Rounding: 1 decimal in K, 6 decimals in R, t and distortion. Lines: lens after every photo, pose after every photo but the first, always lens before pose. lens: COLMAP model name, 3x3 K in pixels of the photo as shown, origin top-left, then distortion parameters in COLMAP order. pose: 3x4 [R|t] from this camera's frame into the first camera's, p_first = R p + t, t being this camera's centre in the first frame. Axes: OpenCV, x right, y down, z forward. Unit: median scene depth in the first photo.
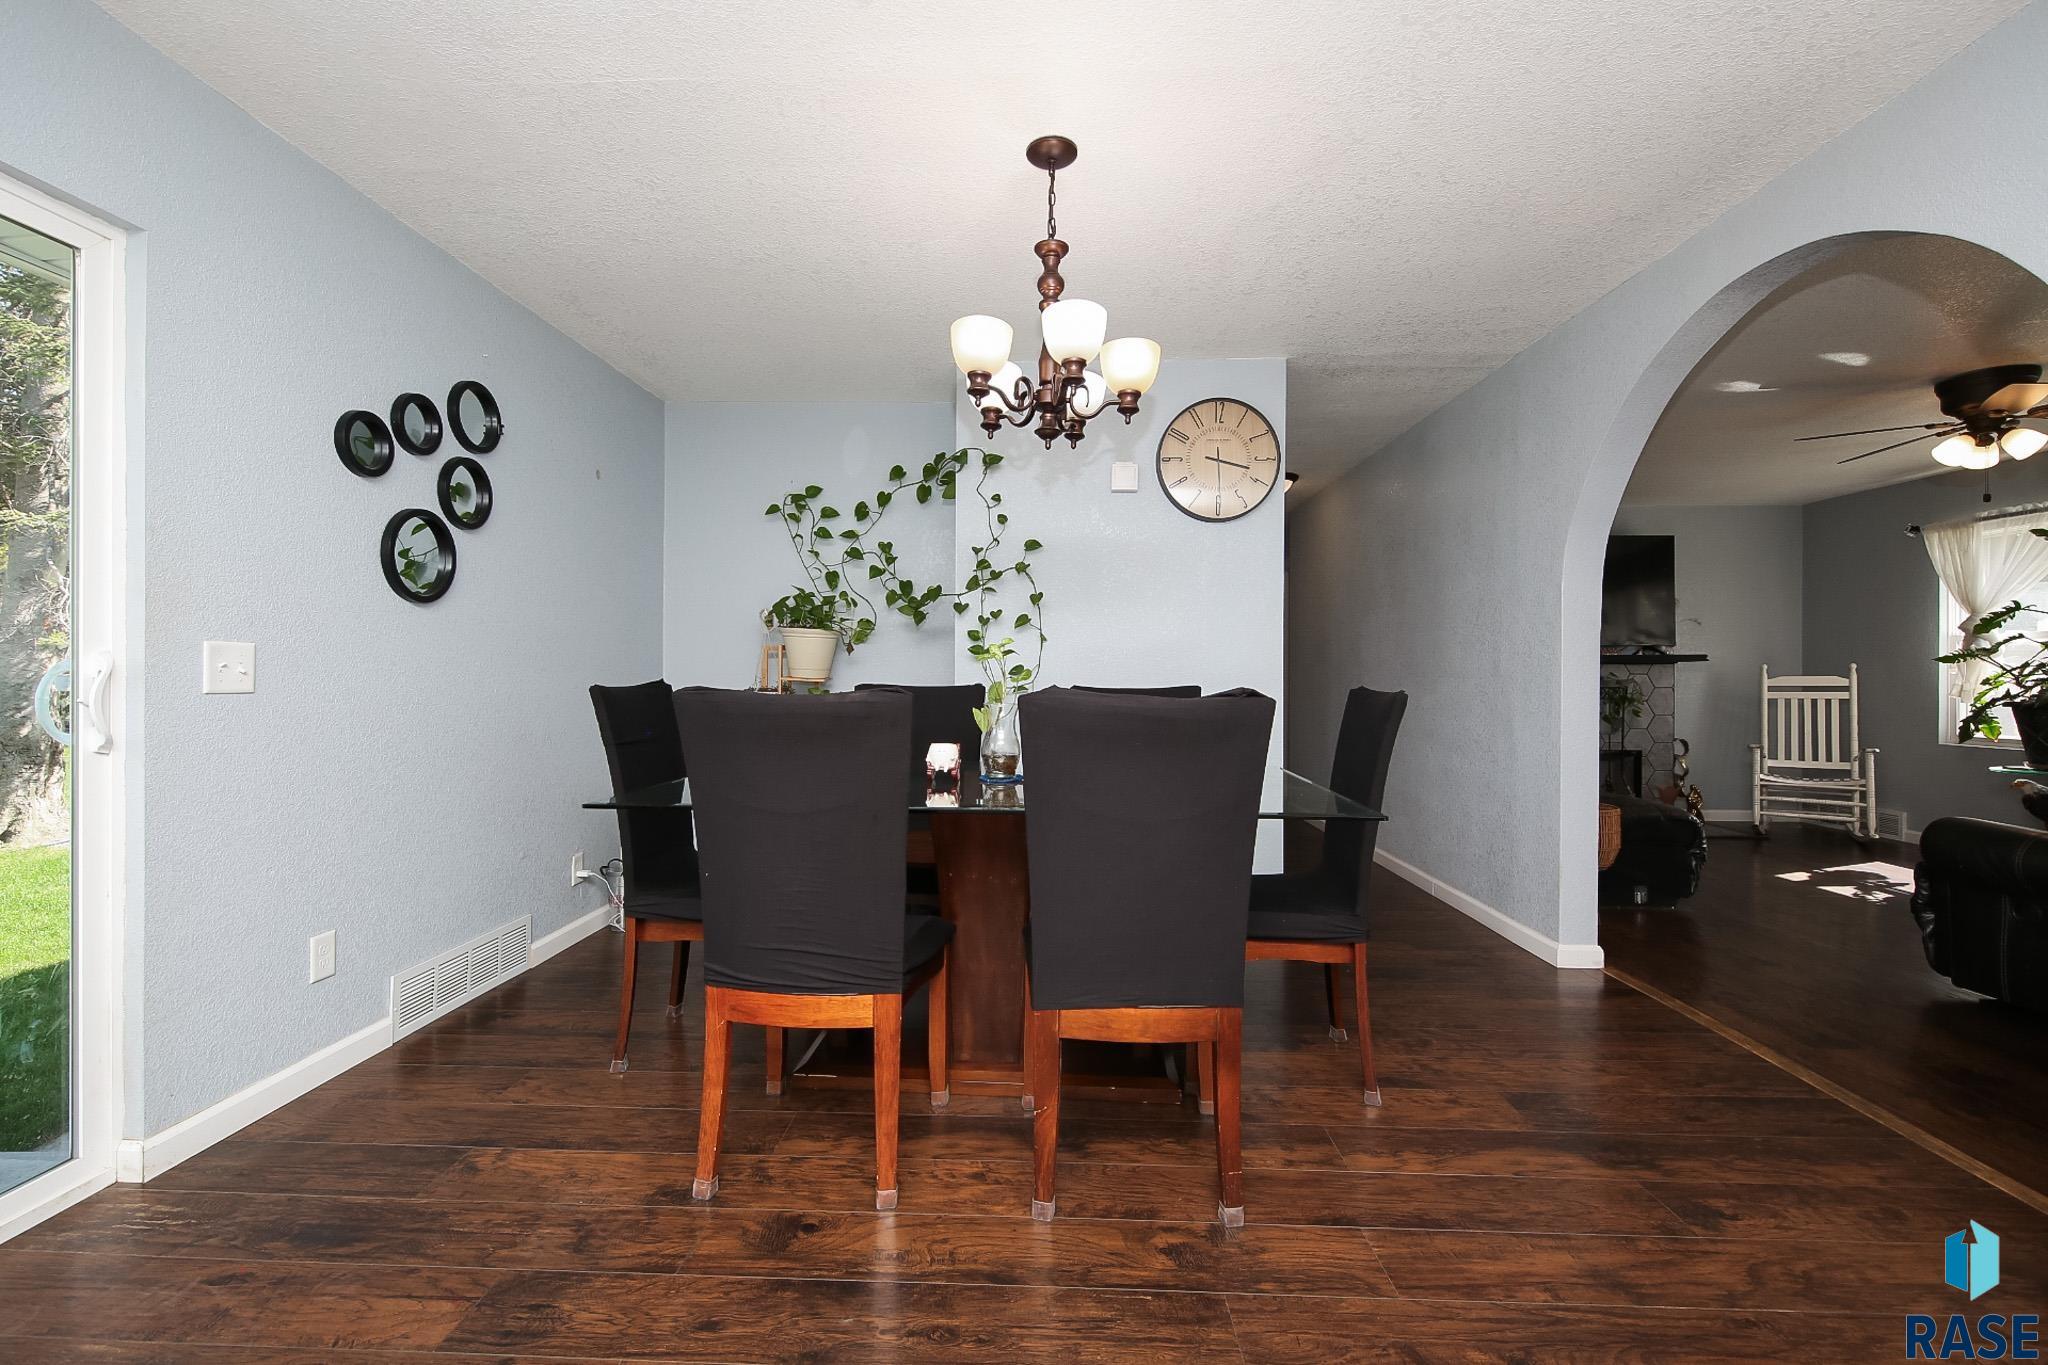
lens RADIAL K [[856.7, 0, 1020.1], [0, 856.7, 675.1], [0, 0, 1]] dist [0.004496, -0.002388]
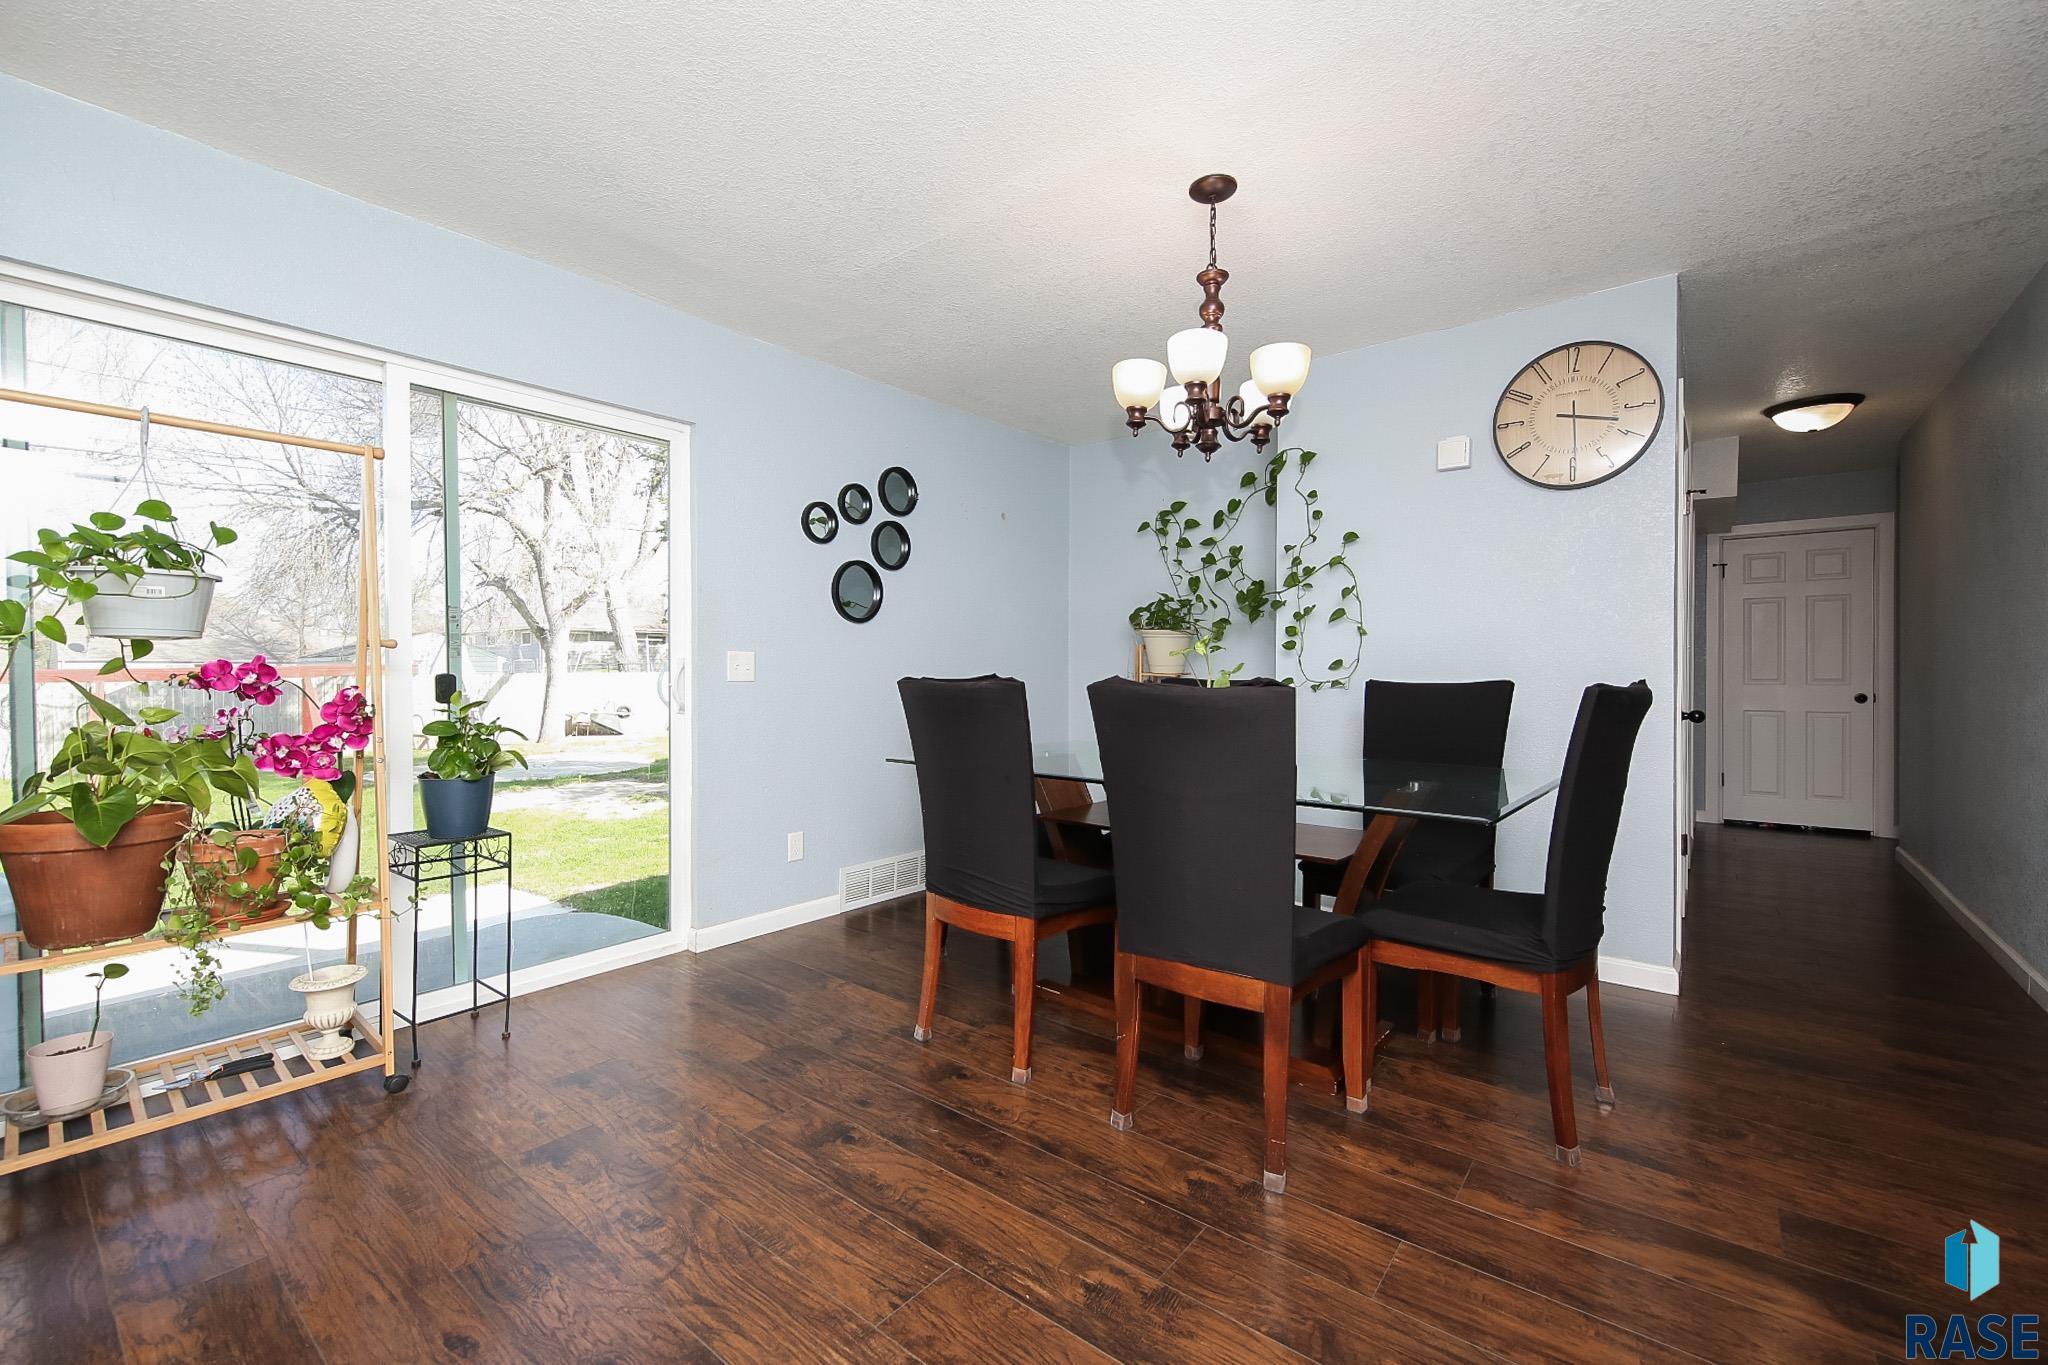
lens RADIAL K [[856.7, 0, 1035.2], [0, 856.7, 675.7], [0, 0, 1]] dist [0.004496, -0.002388]
pose [[0.800361, -0.001739, -0.599516, 0.500212], [0.002826, 0.999996, 0.000871, 0.008177], [0.599512, -0.002392, 0.800362, -0.009948]]
